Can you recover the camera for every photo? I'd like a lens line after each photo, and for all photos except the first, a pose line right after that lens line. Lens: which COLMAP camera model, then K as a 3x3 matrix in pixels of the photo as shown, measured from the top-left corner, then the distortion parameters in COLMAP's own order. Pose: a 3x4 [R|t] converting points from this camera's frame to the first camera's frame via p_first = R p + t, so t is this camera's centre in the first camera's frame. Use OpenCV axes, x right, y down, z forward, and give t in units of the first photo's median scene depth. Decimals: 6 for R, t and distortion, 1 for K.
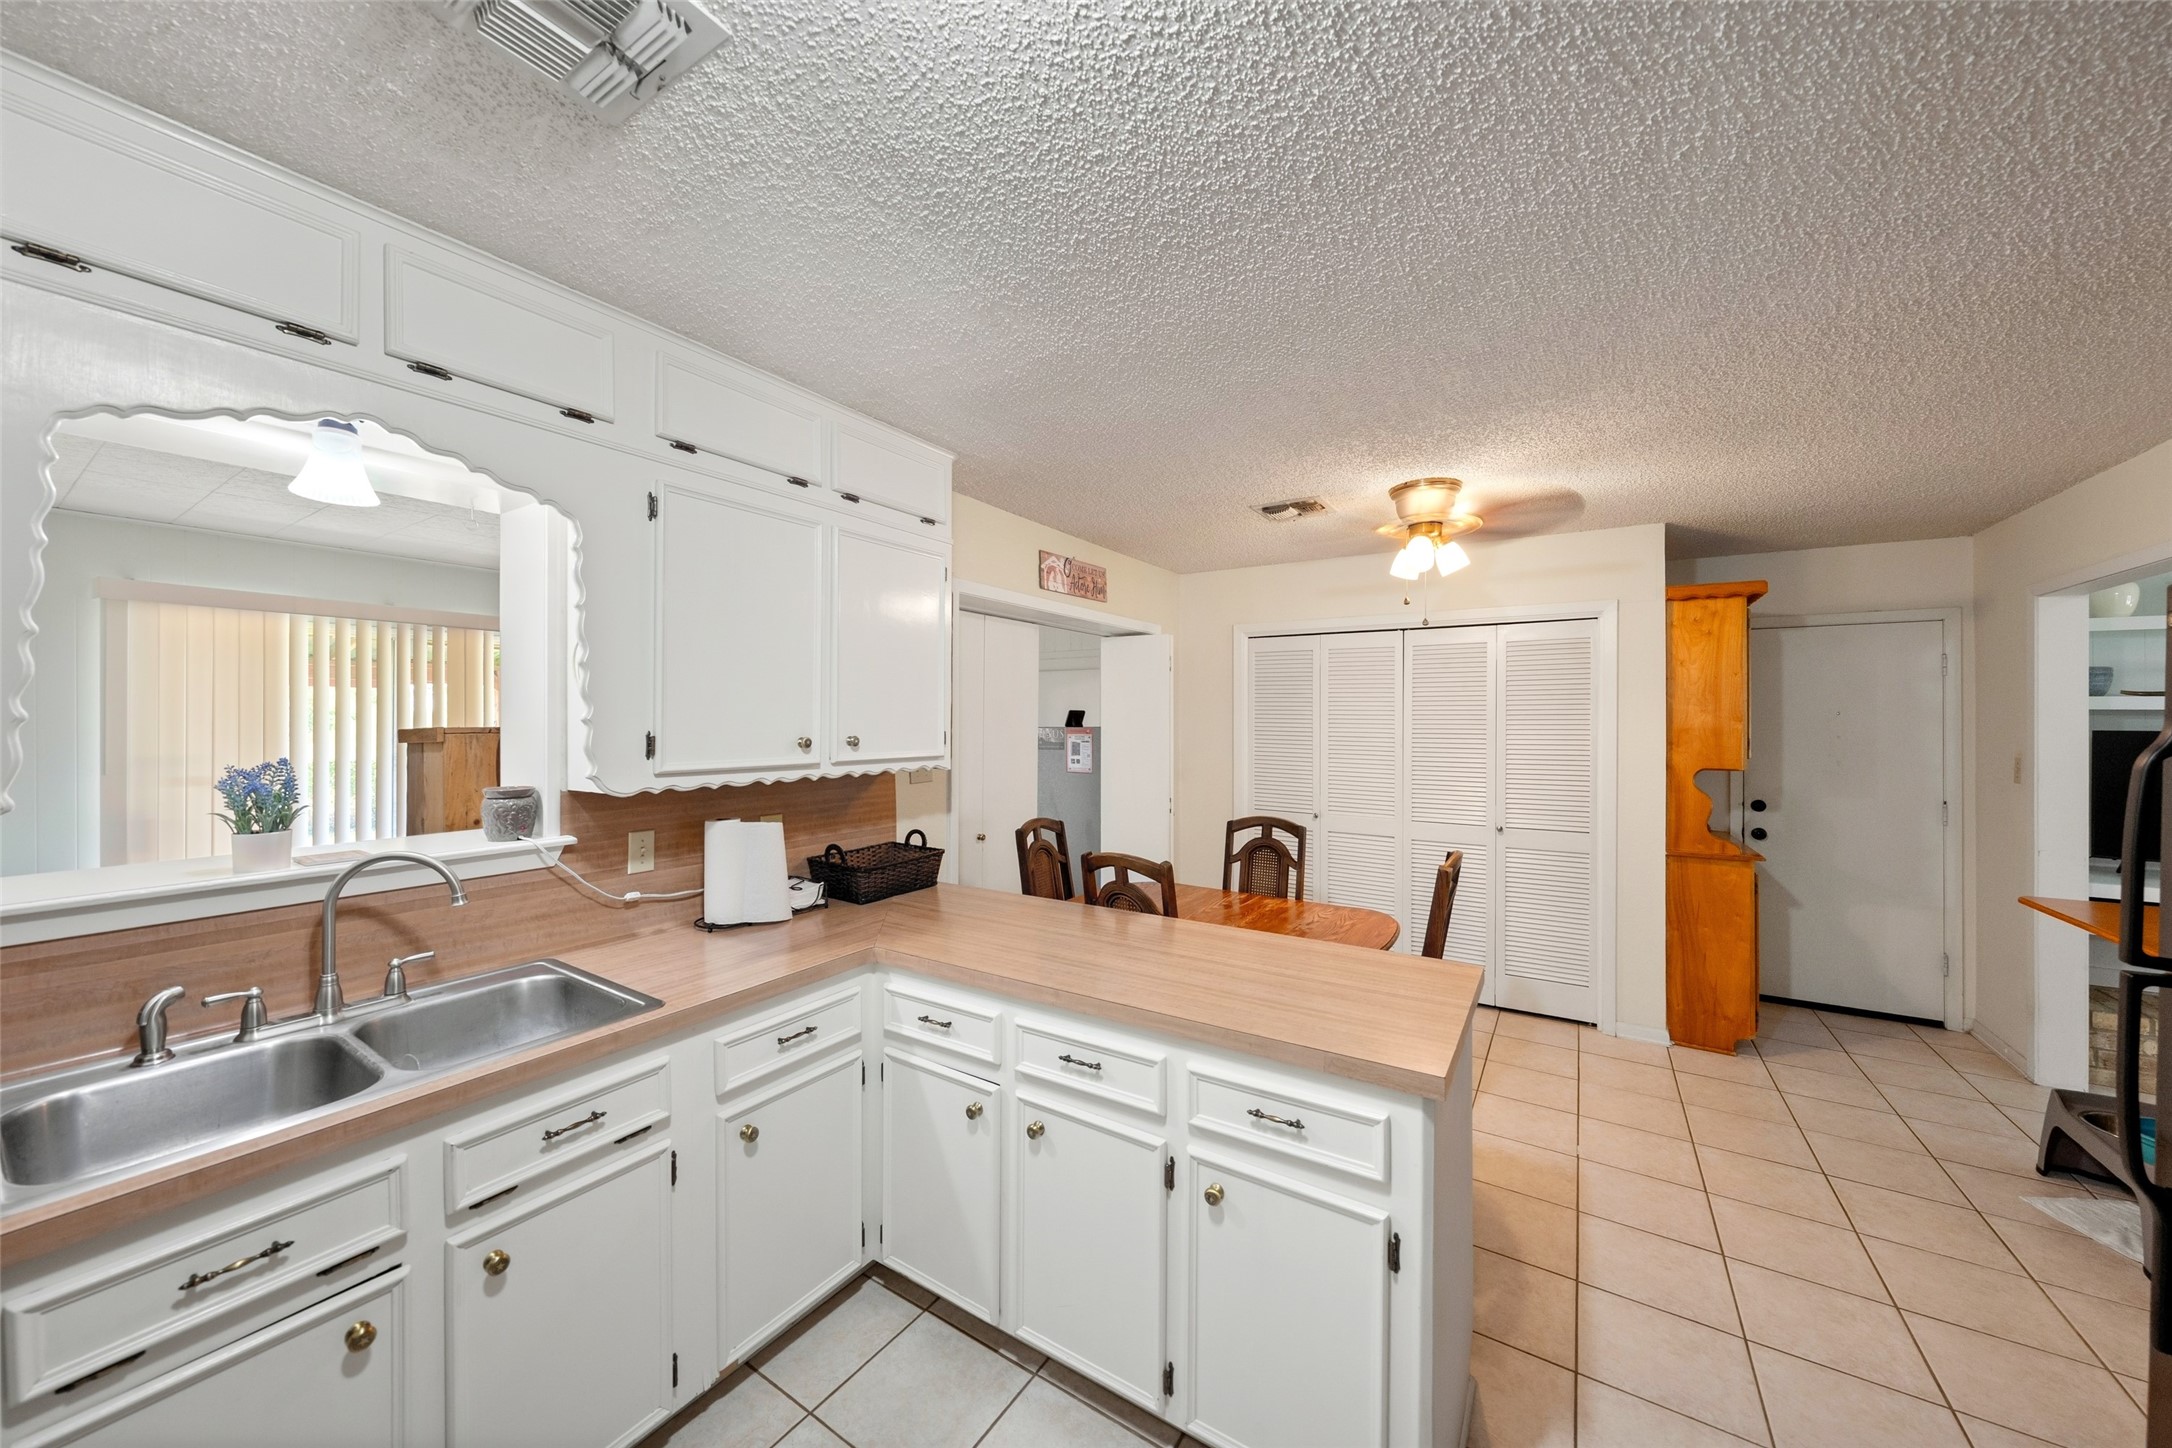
lens RADIAL K [[756.3, 0, 1079.7], [0, 756.3, 714.4], [0, 0, 1]] dist [-0.003832, 0.000314]
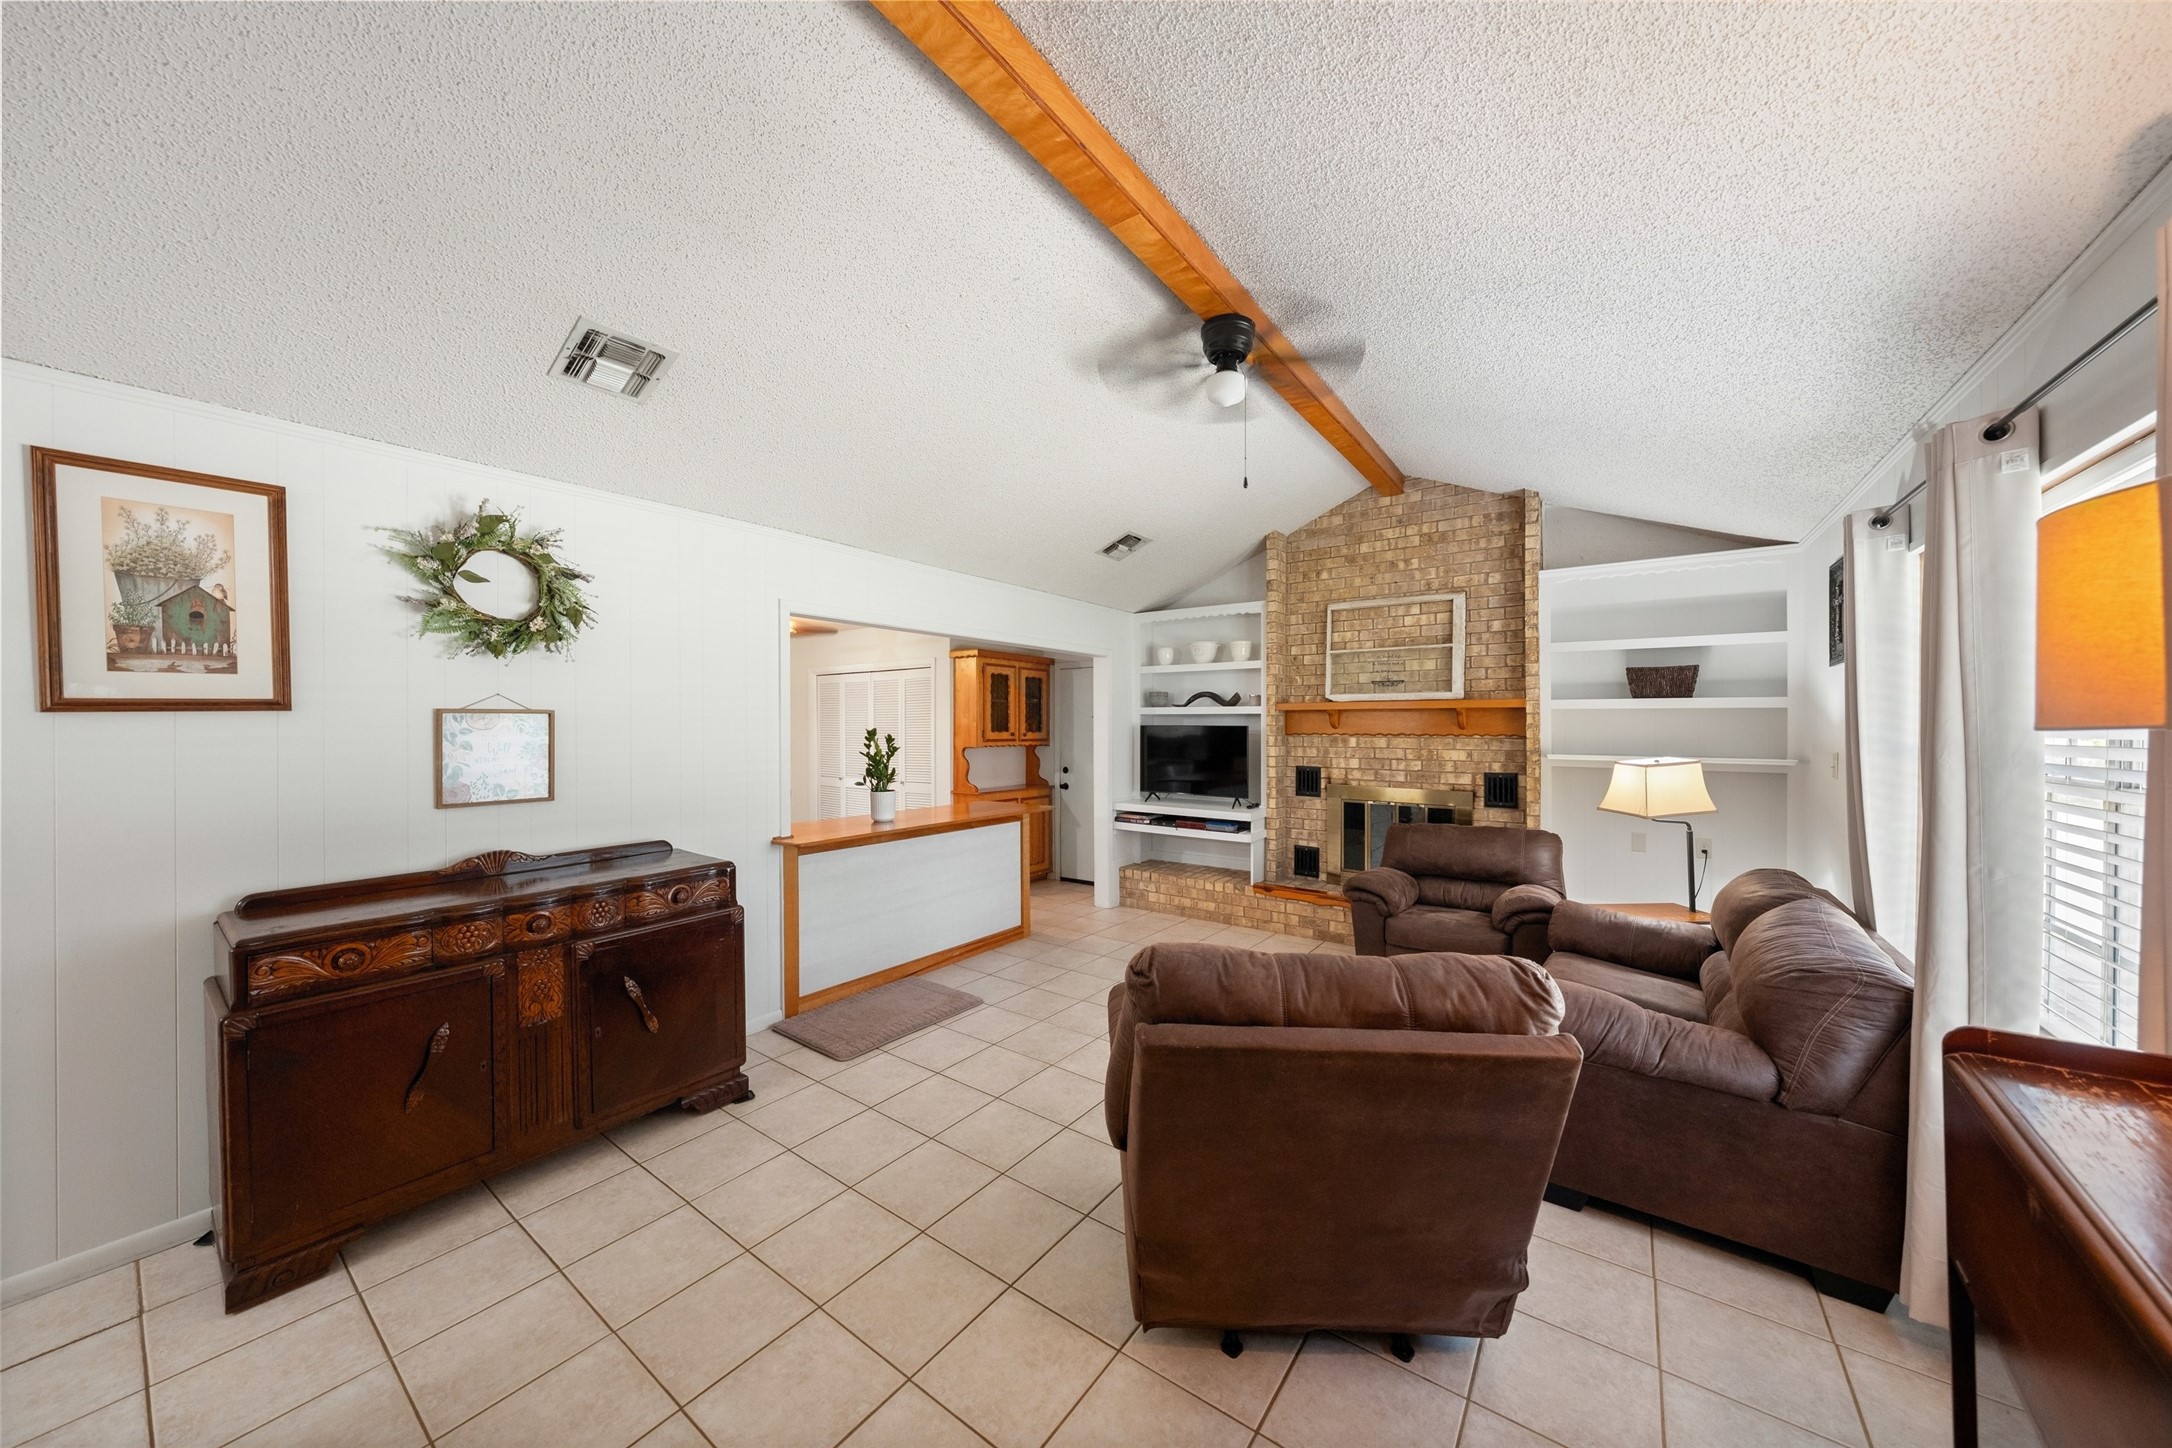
lens RADIAL K [[756.3, 0, 1084.9], [0, 756.3, 723.3], [0, 0, 1]] dist [-0.003832, 0.000314]
pose [[0.997495, -0.010193, -0.070003, 1.287574], [0.011234, 0.999832, 0.014488, -0.014120], [0.069843, -0.015238, 0.997442, -0.886842]]
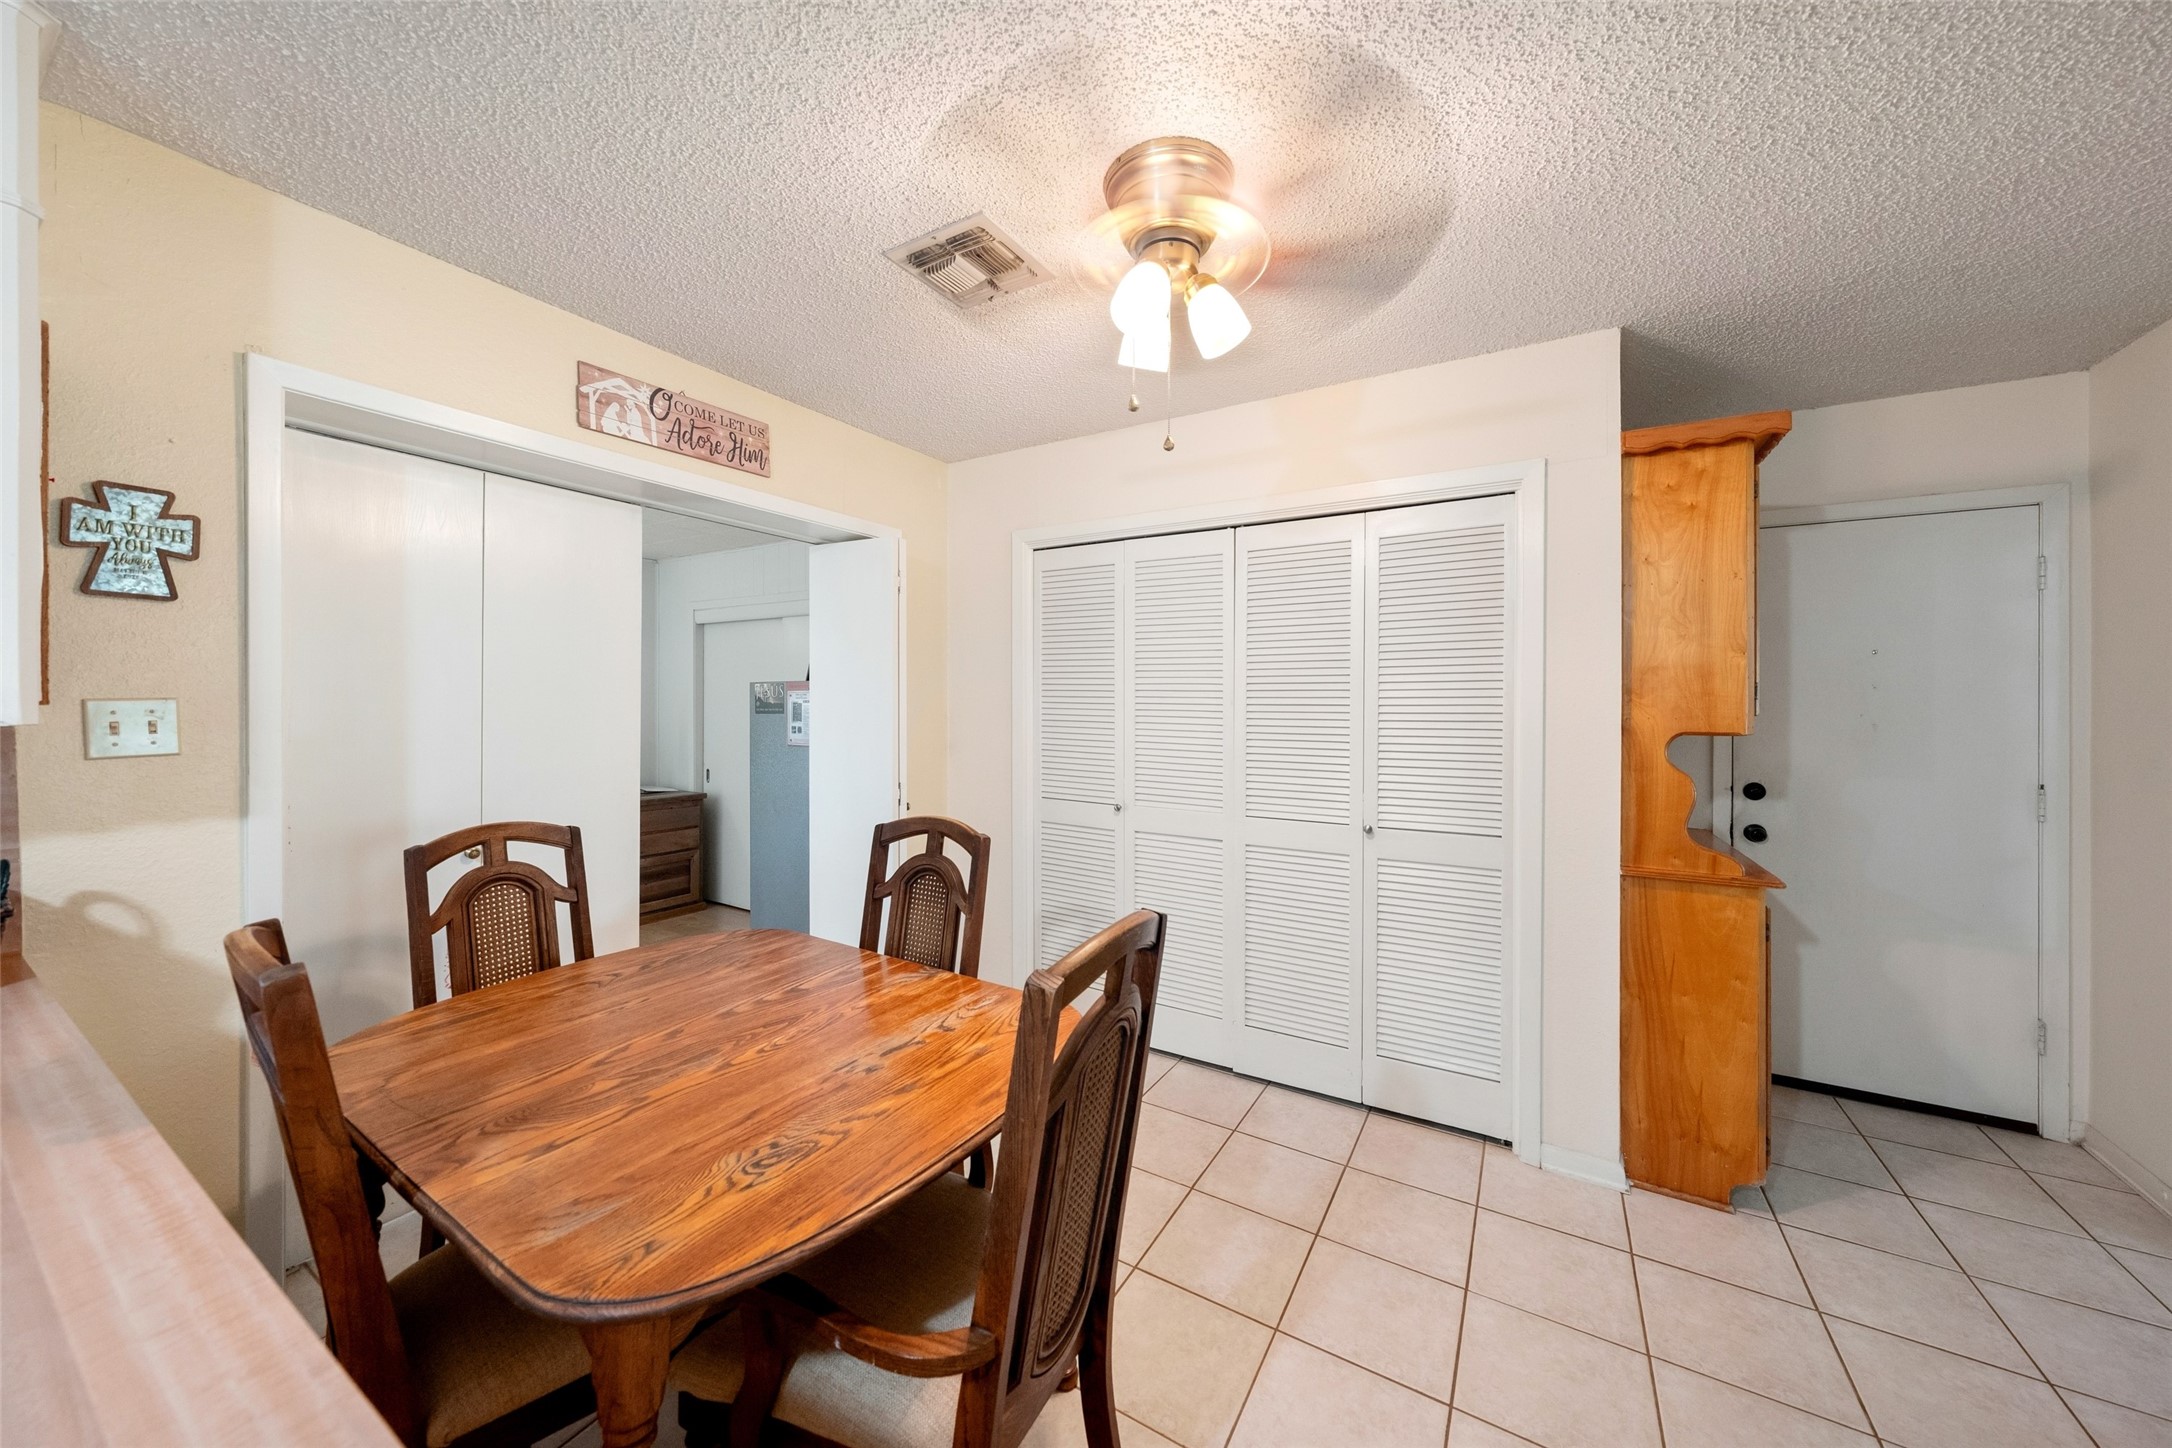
lens RADIAL K [[756.3, 0, 1081.3], [0, 756.3, 699.7], [0, 0, 1]] dist [-0.003832, 0.000314]
pose [[0.999226, -0.000029, 0.039337, 0.329433], [-0.000206, 0.999982, 0.005988, 0.042800], [-0.039337, -0.005992, 0.999208, 0.424231]]
